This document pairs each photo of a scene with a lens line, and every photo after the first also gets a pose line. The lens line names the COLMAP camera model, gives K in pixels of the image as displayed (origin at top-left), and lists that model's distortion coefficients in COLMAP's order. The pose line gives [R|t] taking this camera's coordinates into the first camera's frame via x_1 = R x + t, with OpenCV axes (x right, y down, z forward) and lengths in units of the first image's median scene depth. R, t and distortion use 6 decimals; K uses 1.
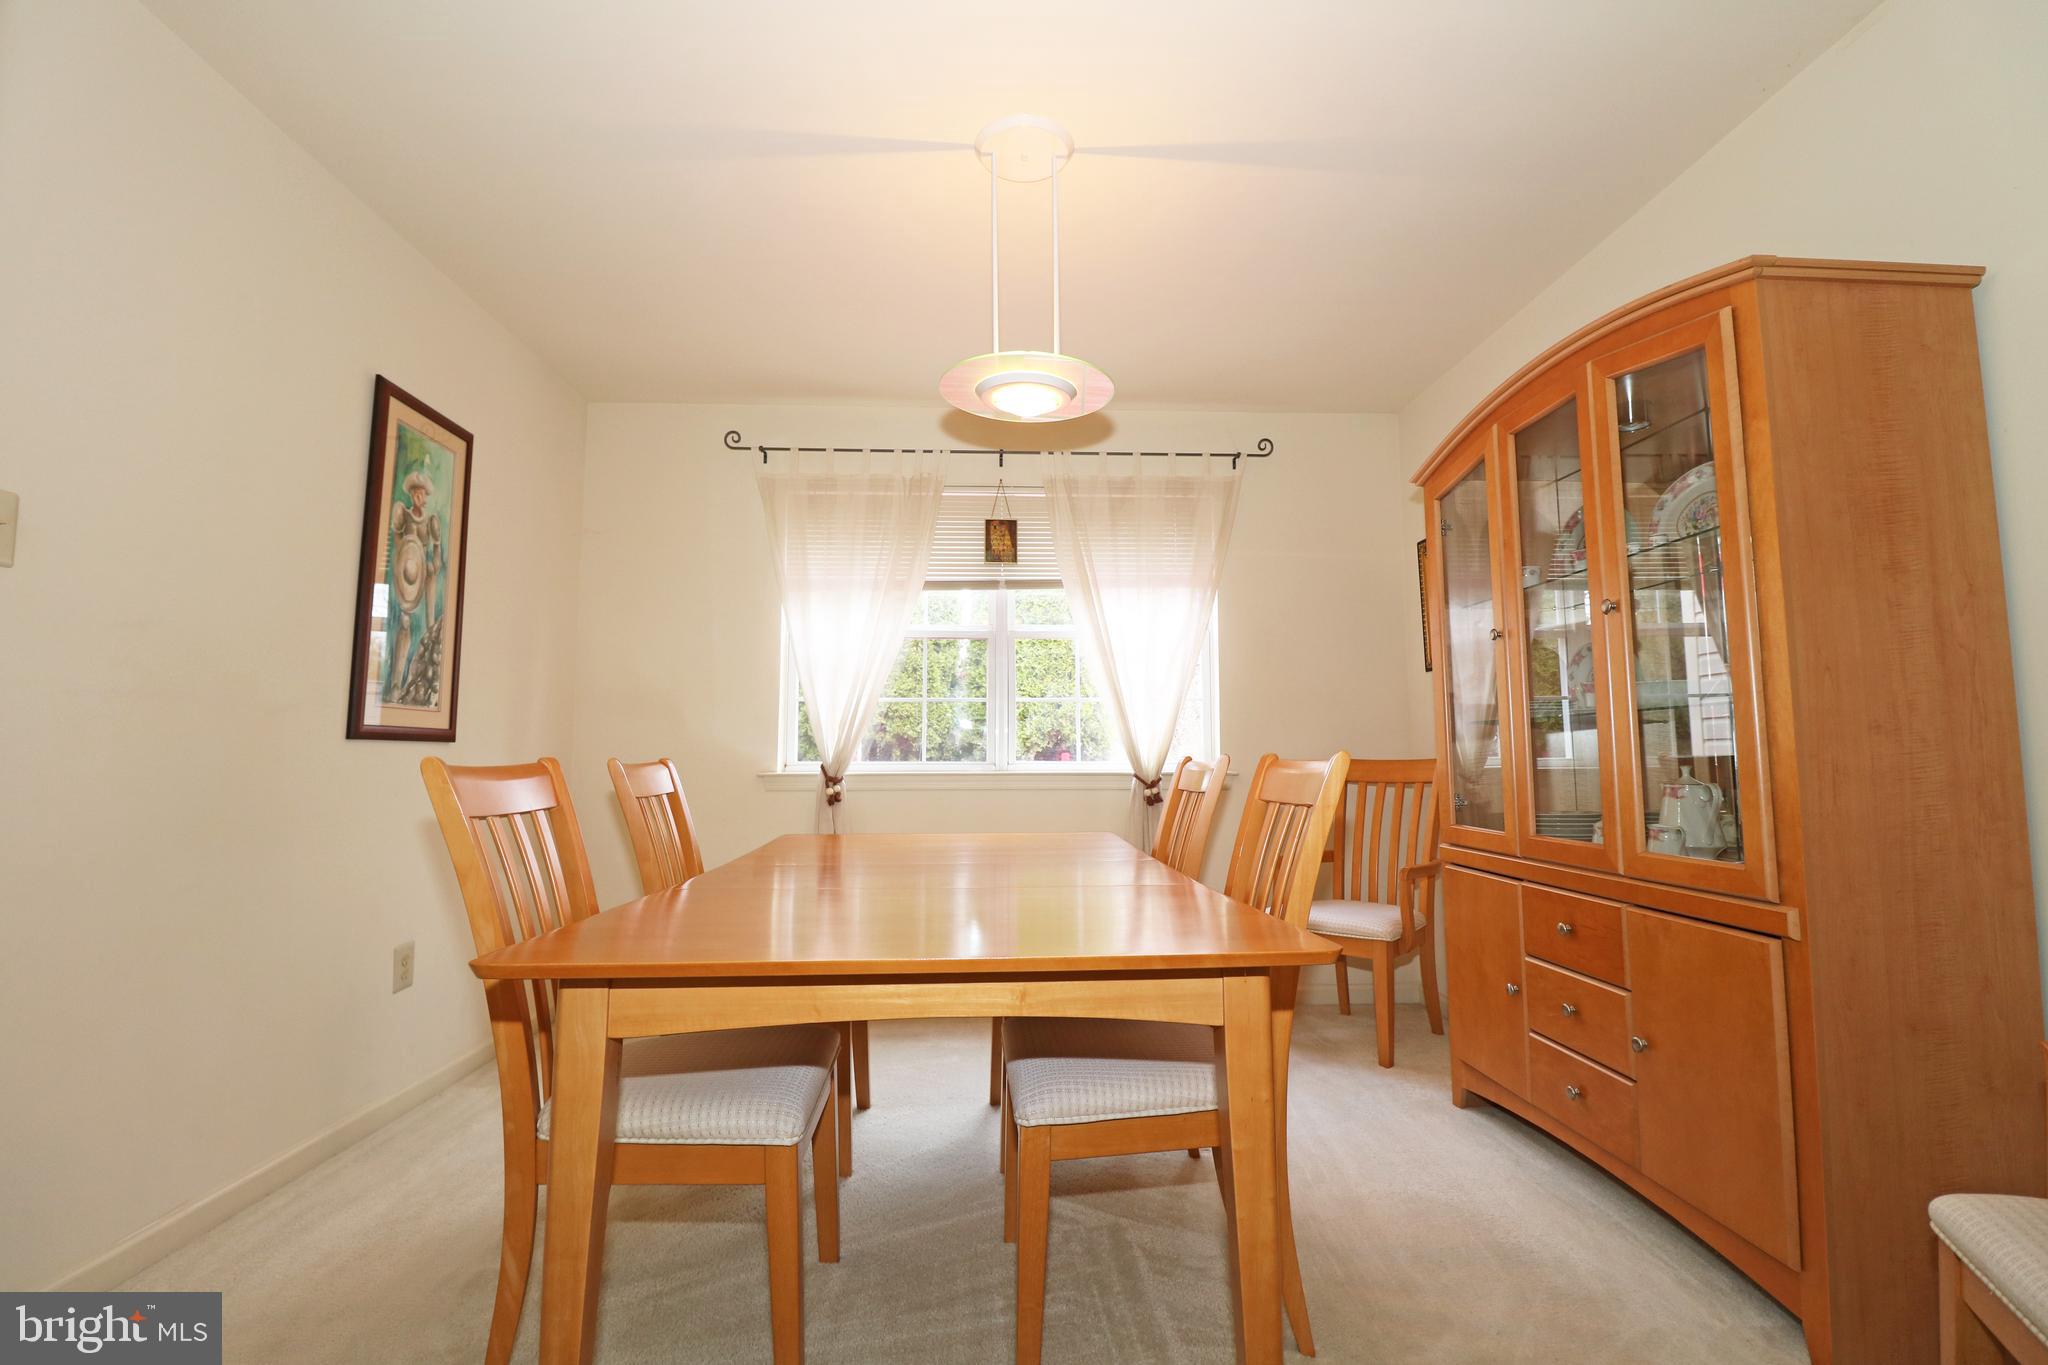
lens RADIAL K [[950.3, 0, 1018.8], [0, 950.3, 672.1], [0, 0, 1]] dist [-0.000236, -0.012309]
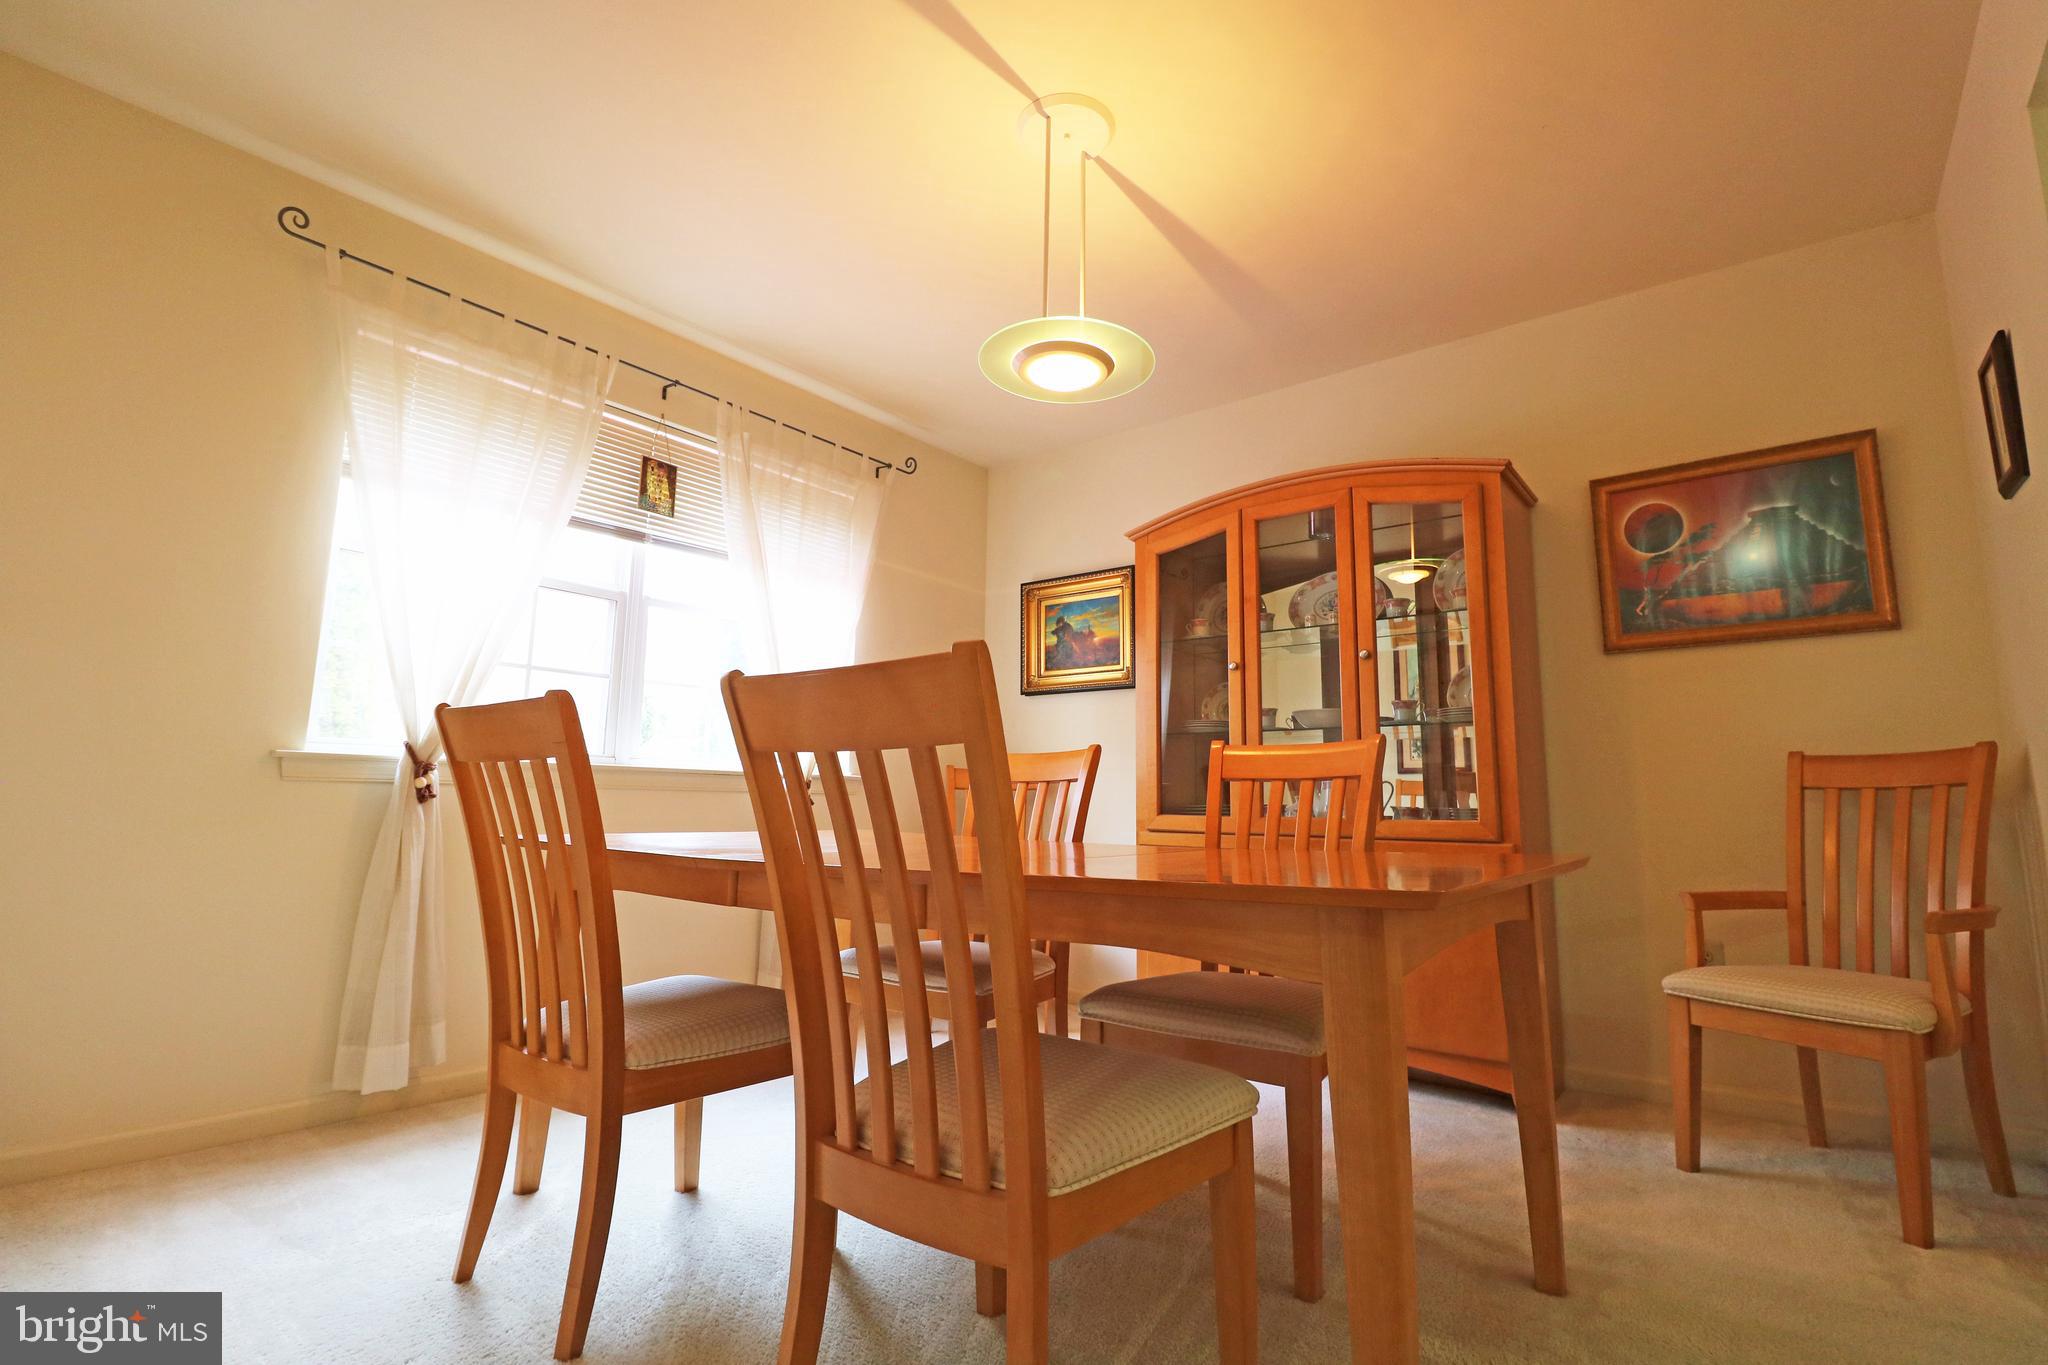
lens RADIAL K [[950.3, 0, 1021.4], [0, 950.3, 687.4], [0, 0, 1]] dist [-0.000236, -0.012309]
pose [[0.638268, 0.099499, 0.763357, -0.437202], [-0.082584, 0.994740, -0.060607, 0.060502], [-0.765372, -0.024358, 0.643128, 0.221841]]
